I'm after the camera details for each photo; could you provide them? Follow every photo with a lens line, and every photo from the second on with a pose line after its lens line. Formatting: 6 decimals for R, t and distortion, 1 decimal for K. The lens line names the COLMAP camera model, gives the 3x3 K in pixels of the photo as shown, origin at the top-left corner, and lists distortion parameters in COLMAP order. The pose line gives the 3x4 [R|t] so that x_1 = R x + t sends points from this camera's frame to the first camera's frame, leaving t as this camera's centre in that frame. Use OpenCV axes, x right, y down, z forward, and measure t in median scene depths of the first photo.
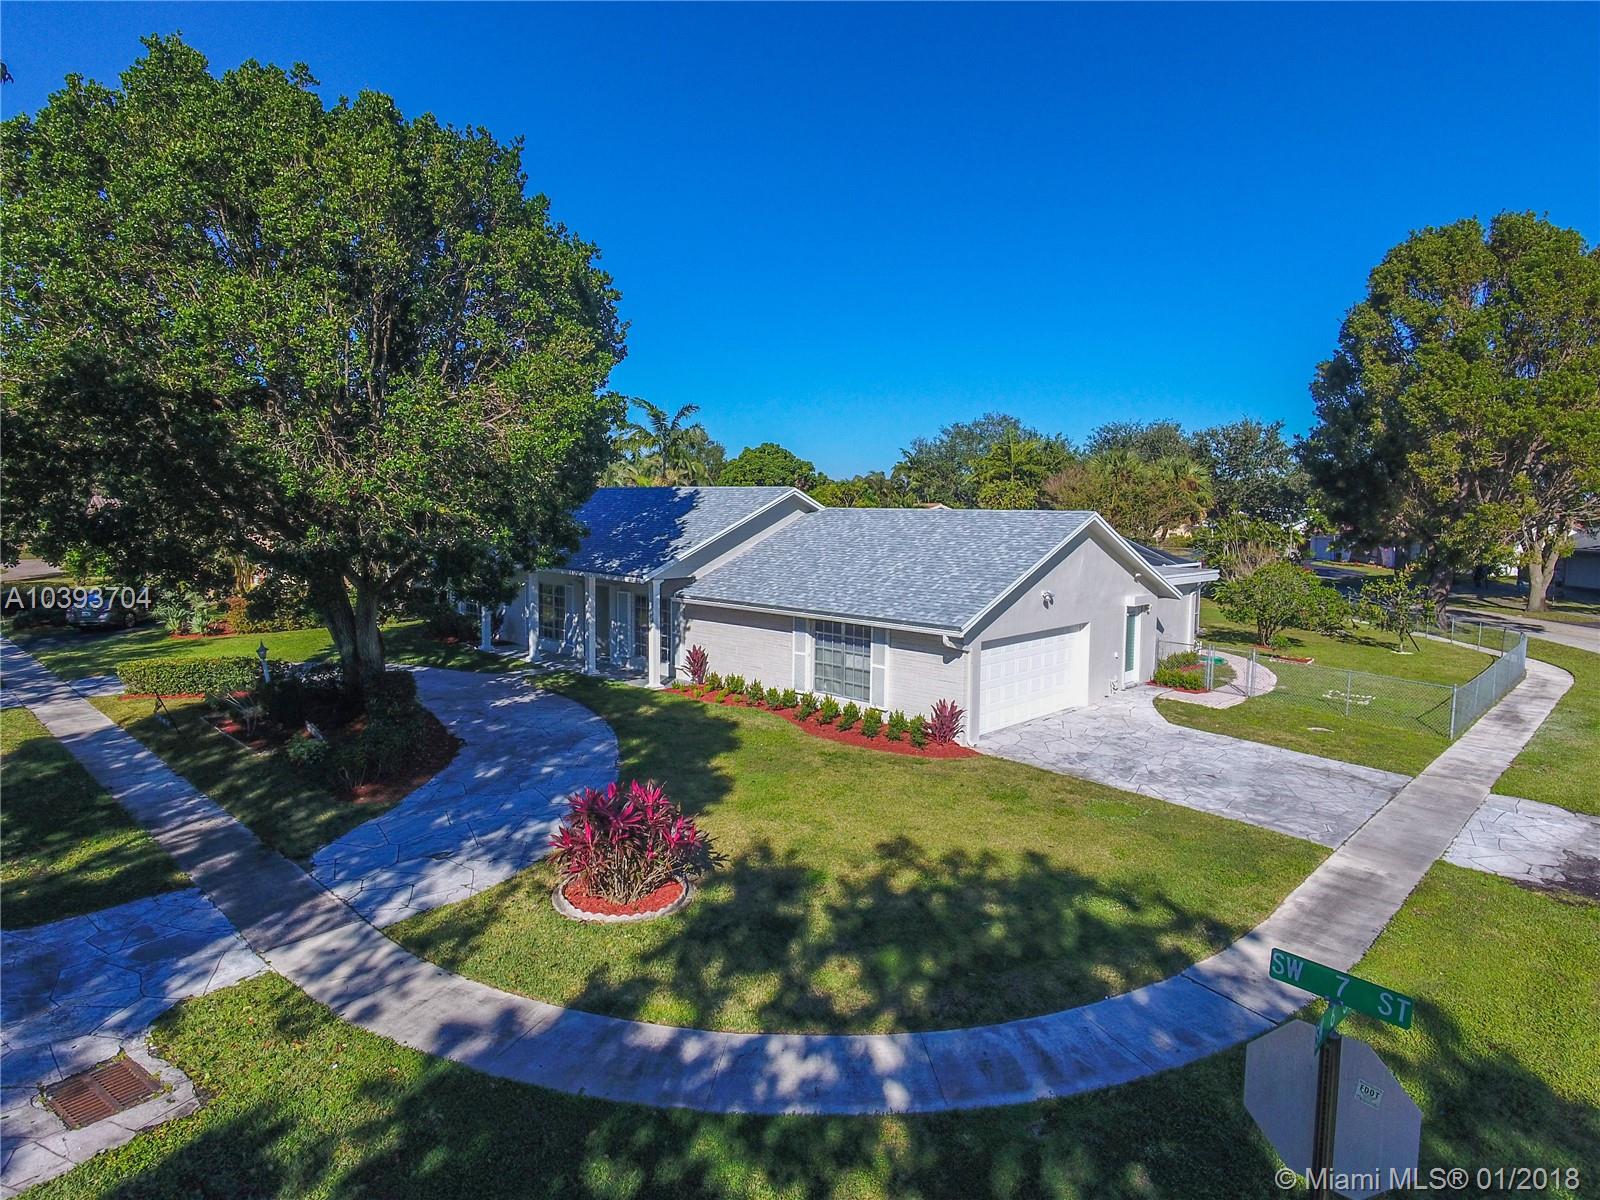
lens RADIAL K [[938.8, 0, 802.4], [0, 938.8, 569.3], [0, 0, 1]] dist [0.000603, -0.005864]
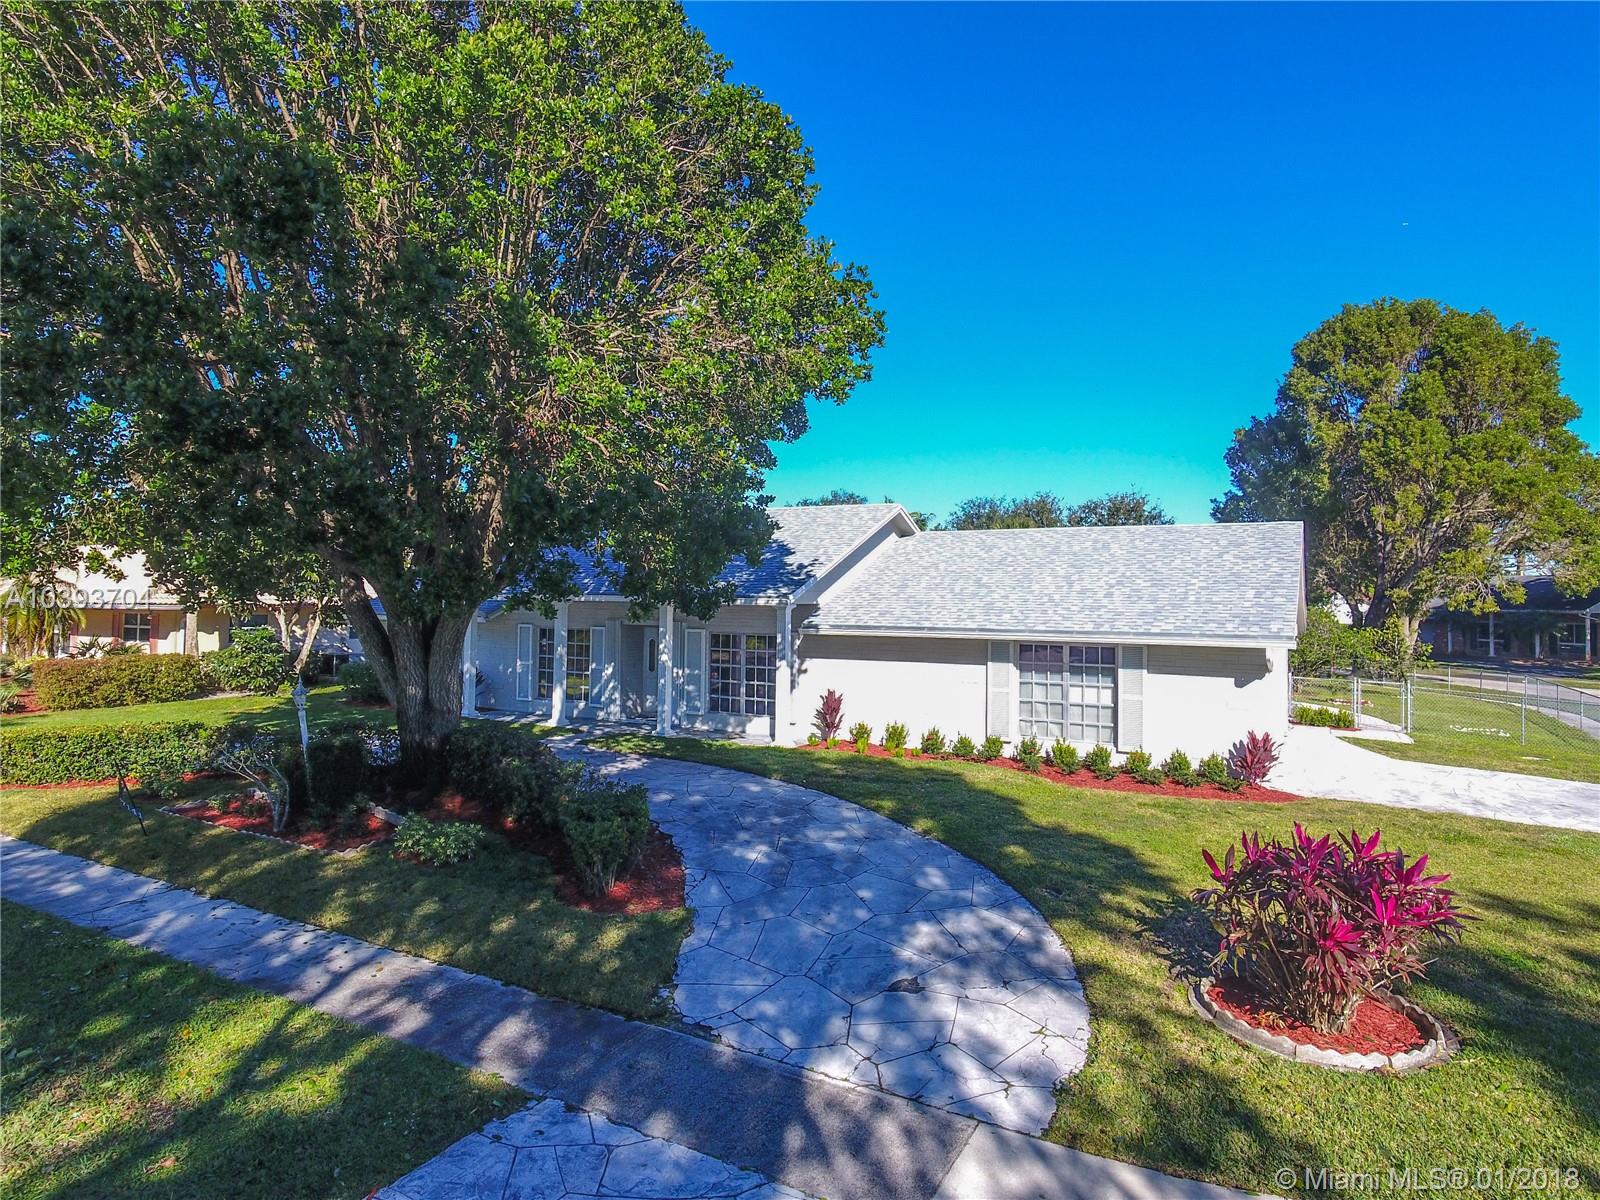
lens RADIAL K [[947.3, 0, 806.1], [0, 947.3, 555.2], [0, 0, 1]] dist [0.006686, 0.002068]
pose [[0.969246, 0.012853, 0.245760, -0.404724], [0.014989, 0.993698, -0.111084, 0.070411], [-0.245639, 0.111351, 0.962945, 0.281712]]
